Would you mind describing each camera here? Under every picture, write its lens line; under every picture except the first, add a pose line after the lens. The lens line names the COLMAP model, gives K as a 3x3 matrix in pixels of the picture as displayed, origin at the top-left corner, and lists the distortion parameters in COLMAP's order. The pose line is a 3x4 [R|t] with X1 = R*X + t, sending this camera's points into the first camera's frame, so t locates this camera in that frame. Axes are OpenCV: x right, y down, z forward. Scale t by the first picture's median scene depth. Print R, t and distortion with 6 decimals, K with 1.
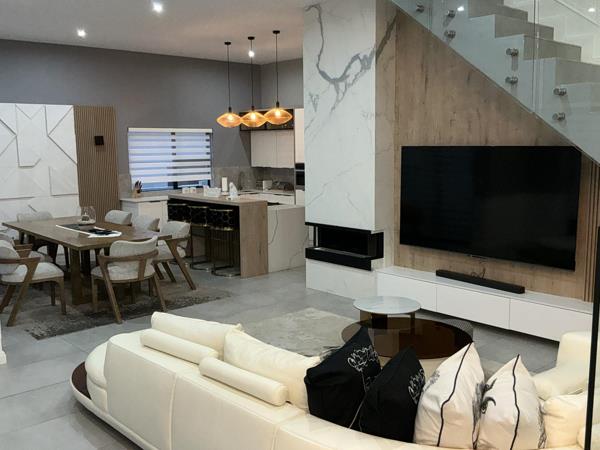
lens RADIAL K [[594.8, 0, 300.0], [0, 594.8, 225.0], [0, 0, 1]] dist [0.124660, -0.268607]
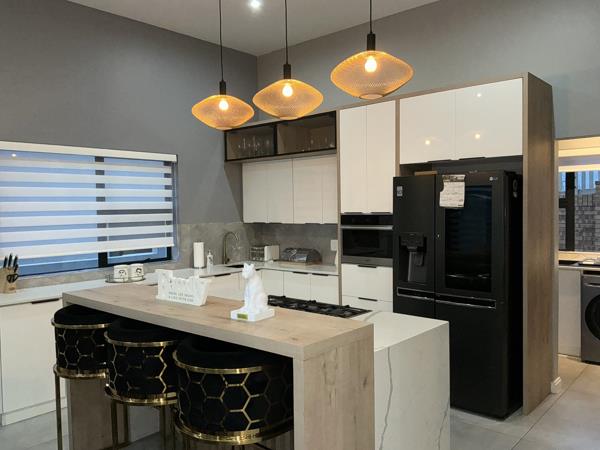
lens RADIAL K [[502.9, 0, 300.0], [0, 502.9, 225.0], [0, 0, 1]] dist [0.057867, -0.002410]
pose [[0.993998, -0.010026, 0.108934, -0.139474], [0.021133, 0.994633, -0.101289, -0.077302], [-0.107333, 0.102983, 0.988875, 0.878434]]
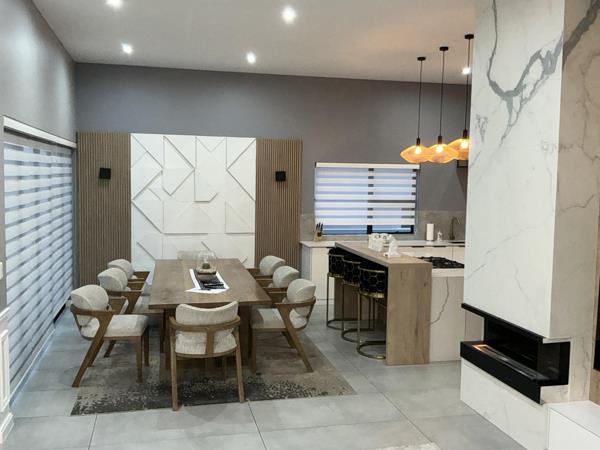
lens RADIAL K [[594.8, 0, 300.0], [0, 594.8, 225.0], [0, 0, 1]] dist [0.124660, -0.268607]
pose [[0.877903, 0.066006, -0.474268, 0.174318], [-0.092317, 0.995203, -0.032380, -0.057423], [0.469856, 0.072209, 0.879785, 0.322329]]
